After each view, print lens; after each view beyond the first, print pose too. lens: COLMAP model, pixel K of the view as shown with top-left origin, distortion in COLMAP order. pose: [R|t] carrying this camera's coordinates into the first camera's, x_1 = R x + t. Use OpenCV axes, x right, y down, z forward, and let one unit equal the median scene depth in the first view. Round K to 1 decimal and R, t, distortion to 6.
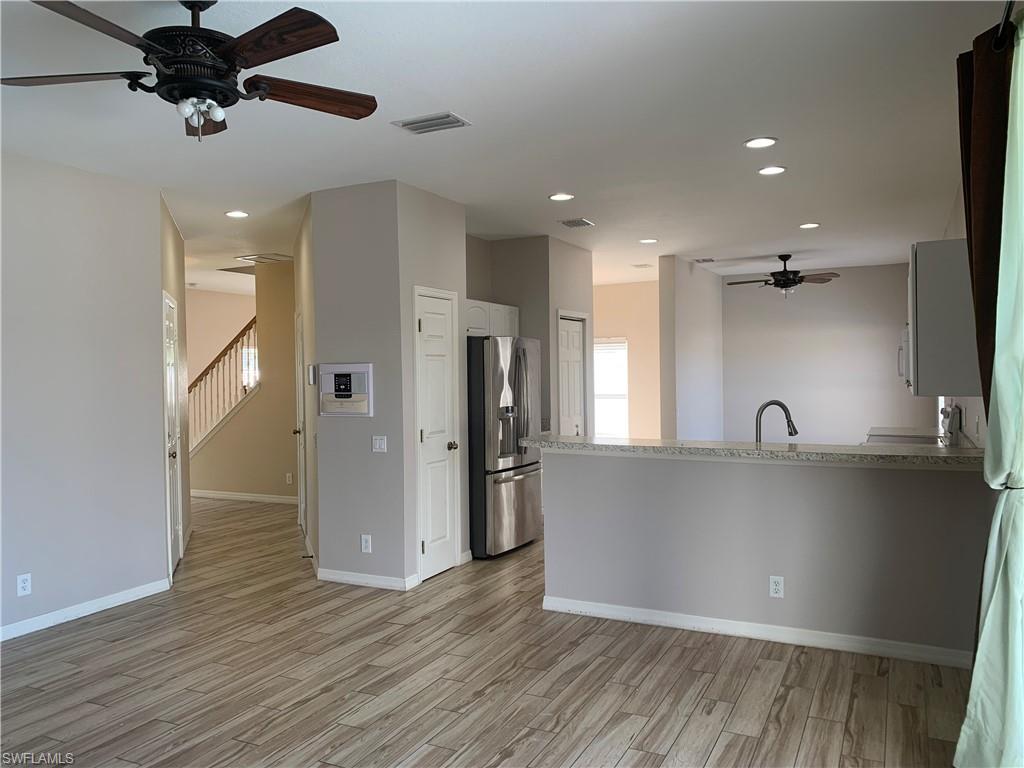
lens RADIAL K [[791.3, 0, 514.0], [0, 791.3, 384.7], [0, 0, 1]] dist [0.041640, -0.052870]
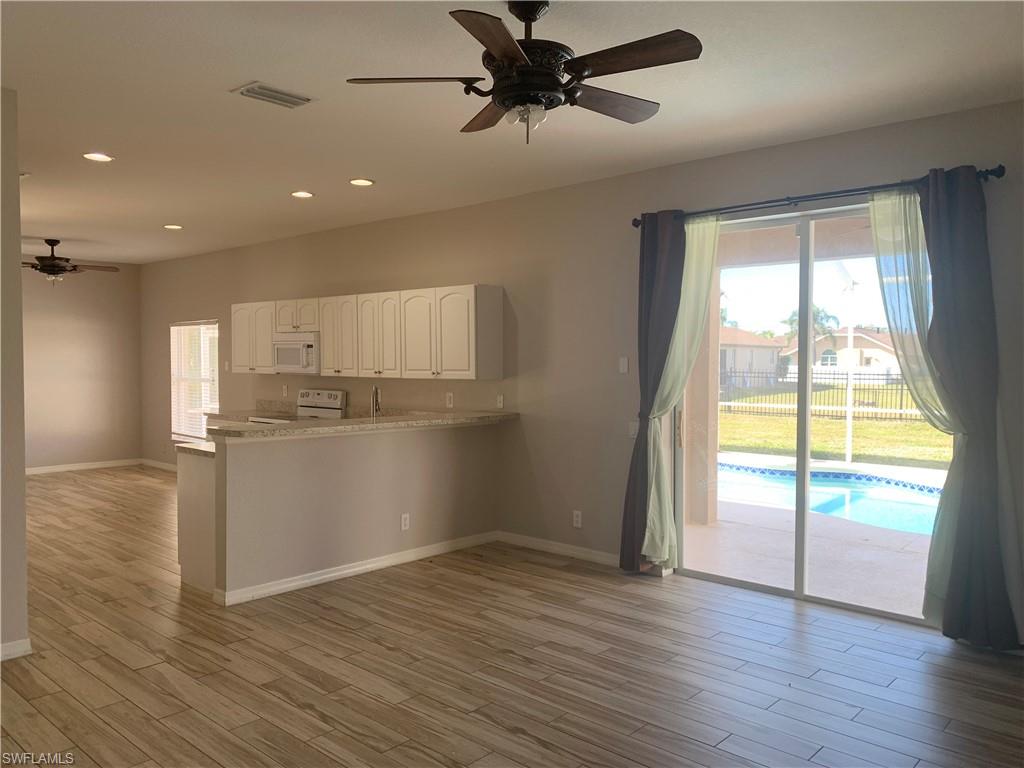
lens RADIAL K [[791.3, 0, 510.3], [0, 791.3, 381.8], [0, 0, 1]] dist [0.041640, -0.052870]
pose [[0.280760, -0.013972, 0.959676, -0.948968], [0.011537, 0.999871, 0.011182, 0.004255], [-0.959709, 0.007932, 0.280885, 0.473235]]
